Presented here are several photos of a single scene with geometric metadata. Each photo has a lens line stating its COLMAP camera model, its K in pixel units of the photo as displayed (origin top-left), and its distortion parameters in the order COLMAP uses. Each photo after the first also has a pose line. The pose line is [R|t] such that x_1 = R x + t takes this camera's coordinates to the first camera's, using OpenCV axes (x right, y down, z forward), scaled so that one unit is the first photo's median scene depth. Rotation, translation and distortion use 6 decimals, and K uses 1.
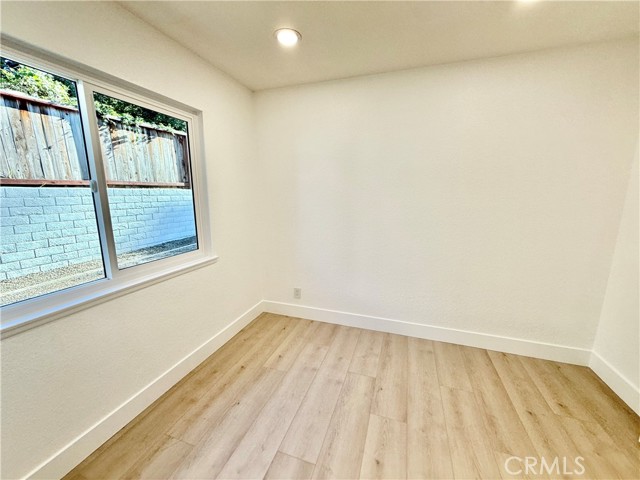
lens RADIAL K [[254.6, 0, 320.5], [0, 254.6, 239.1], [0, 0, 1]] dist [0.000414, -0.000141]
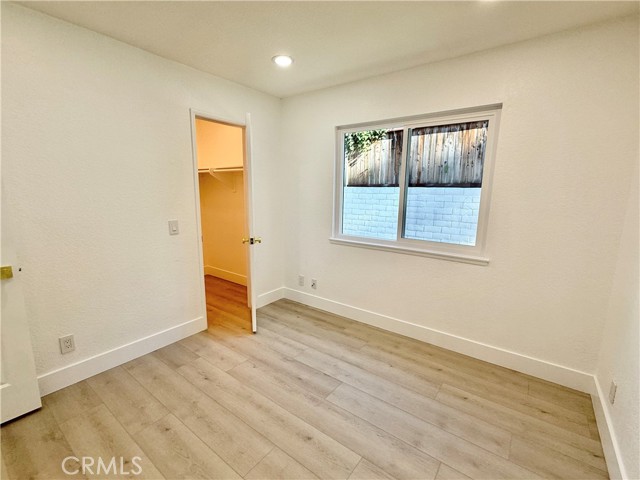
lens RADIAL K [[291.8, 0, 322.7], [0, 291.8, 240.3], [0, 0, 1]] dist [-0.001548, 0.000277]
pose [[-0.313466, 0.146497, -0.938231, 0.794414], [-0.185585, 0.959525, 0.211826, -0.118434], [0.931288, 0.240522, -0.273591, 0.769350]]
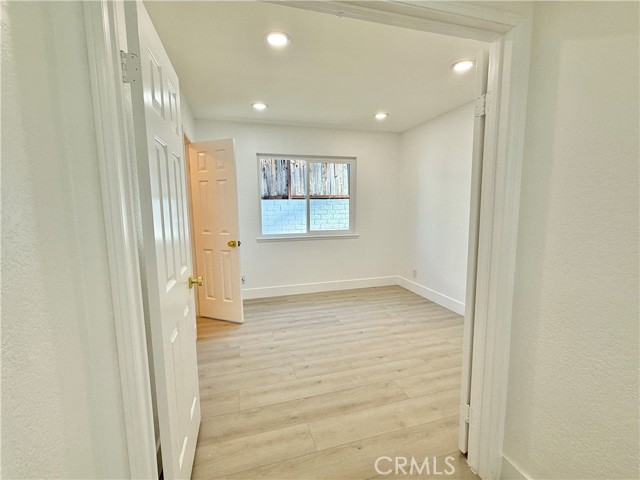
lens RADIAL K [[291.8, 0, 321.8], [0, 291.8, 239.7], [0, 0, 1]] dist [-0.001548, 0.000277]
pose [[0.574523, 0.088039, -0.813740, 1.182084], [-0.133398, 0.990977, 0.013032, 0.115429], [0.807545, 0.101064, 0.581083, -0.410006]]
